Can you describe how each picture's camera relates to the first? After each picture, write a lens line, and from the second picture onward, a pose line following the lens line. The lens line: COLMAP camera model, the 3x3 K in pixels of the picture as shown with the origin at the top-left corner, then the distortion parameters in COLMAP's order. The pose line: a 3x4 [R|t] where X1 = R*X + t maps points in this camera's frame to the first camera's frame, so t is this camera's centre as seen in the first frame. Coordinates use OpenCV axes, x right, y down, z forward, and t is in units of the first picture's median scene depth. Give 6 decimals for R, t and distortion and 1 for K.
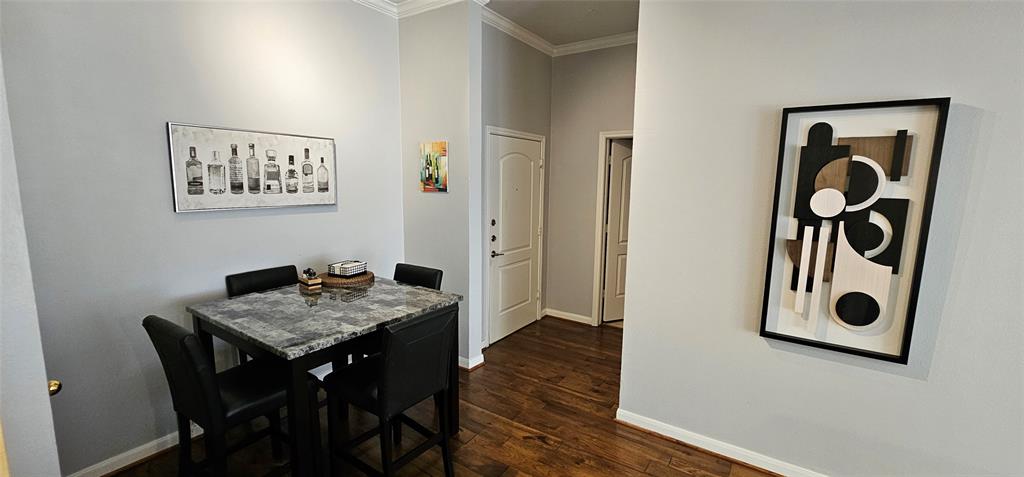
lens RADIAL K [[419.1, 0, 512.7], [0, 419.1, 239.4], [0, 0, 1]] dist [-0.003158, 0.000150]
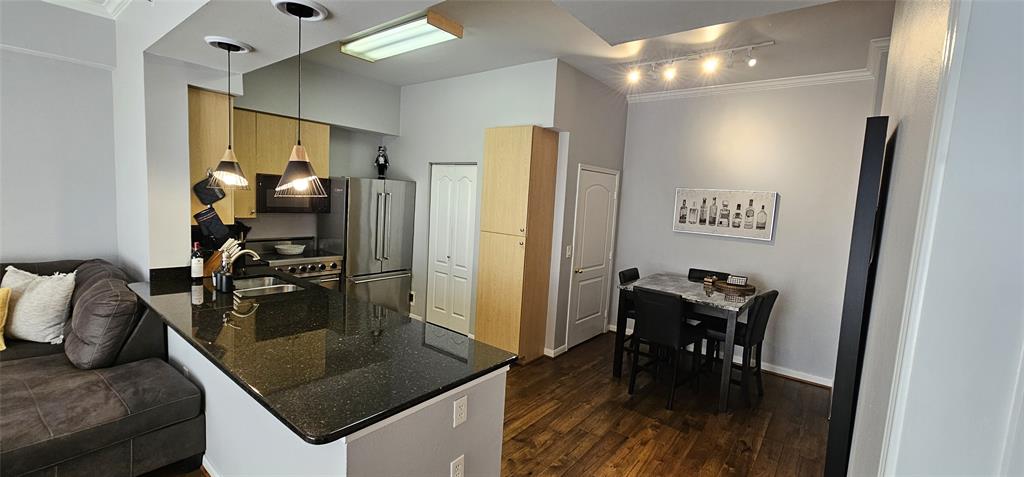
lens RADIAL K [[419.1, 0, 515.1], [0, 419.1, 236.2], [0, 0, 1]] dist [-0.003158, 0.000150]
pose [[-0.079083, 0.074022, -0.994116, 1.152334], [-0.199963, 0.975793, 0.088565, -0.057309], [0.976607, 0.205790, -0.062367, 0.323074]]
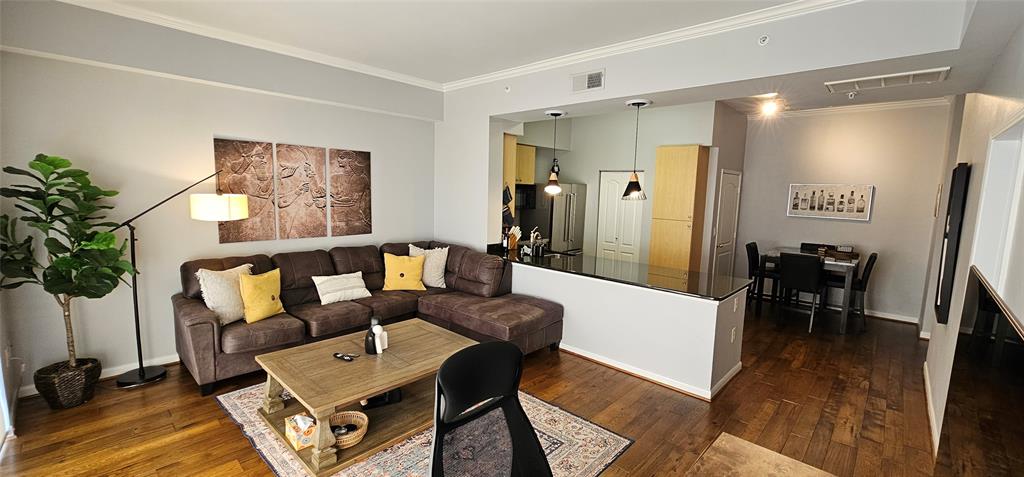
lens RADIAL K [[419.1, 0, 516.8], [0, 419.1, 235.7], [0, 0, 1]] dist [-0.003158, 0.000150]
pose [[-0.153187, 0.091147, -0.983985, 1.951704], [-0.171188, 0.978235, 0.117265, 0.042323], [0.973257, 0.186410, -0.134250, -0.313292]]
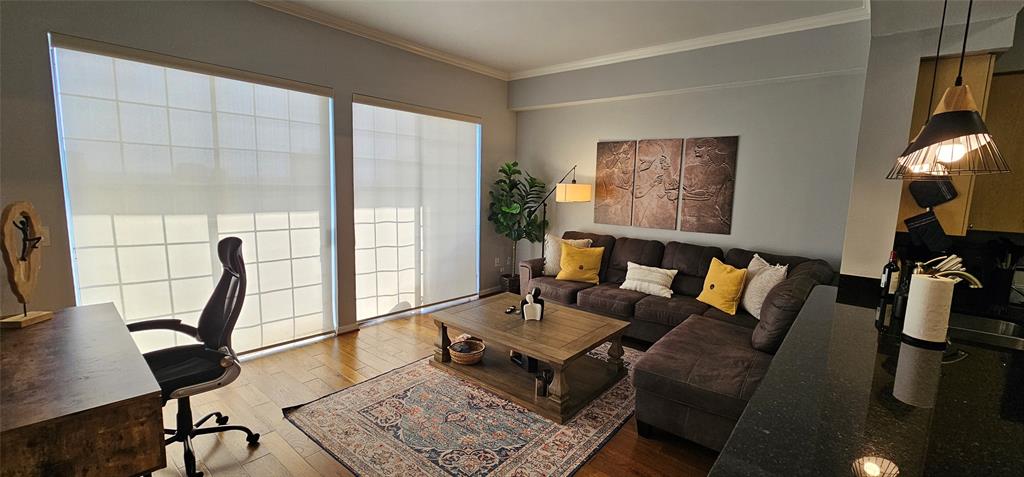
lens RADIAL K [[419.1, 0, 520.5], [0, 419.1, 237.9], [0, 0, 1]] dist [-0.003158, 0.000150]
pose [[-0.993837, -0.055066, 0.096208, 0.819721], [-0.027287, 0.962713, 0.269144, -0.022112], [-0.107441, 0.264860, -0.958283, 0.378018]]
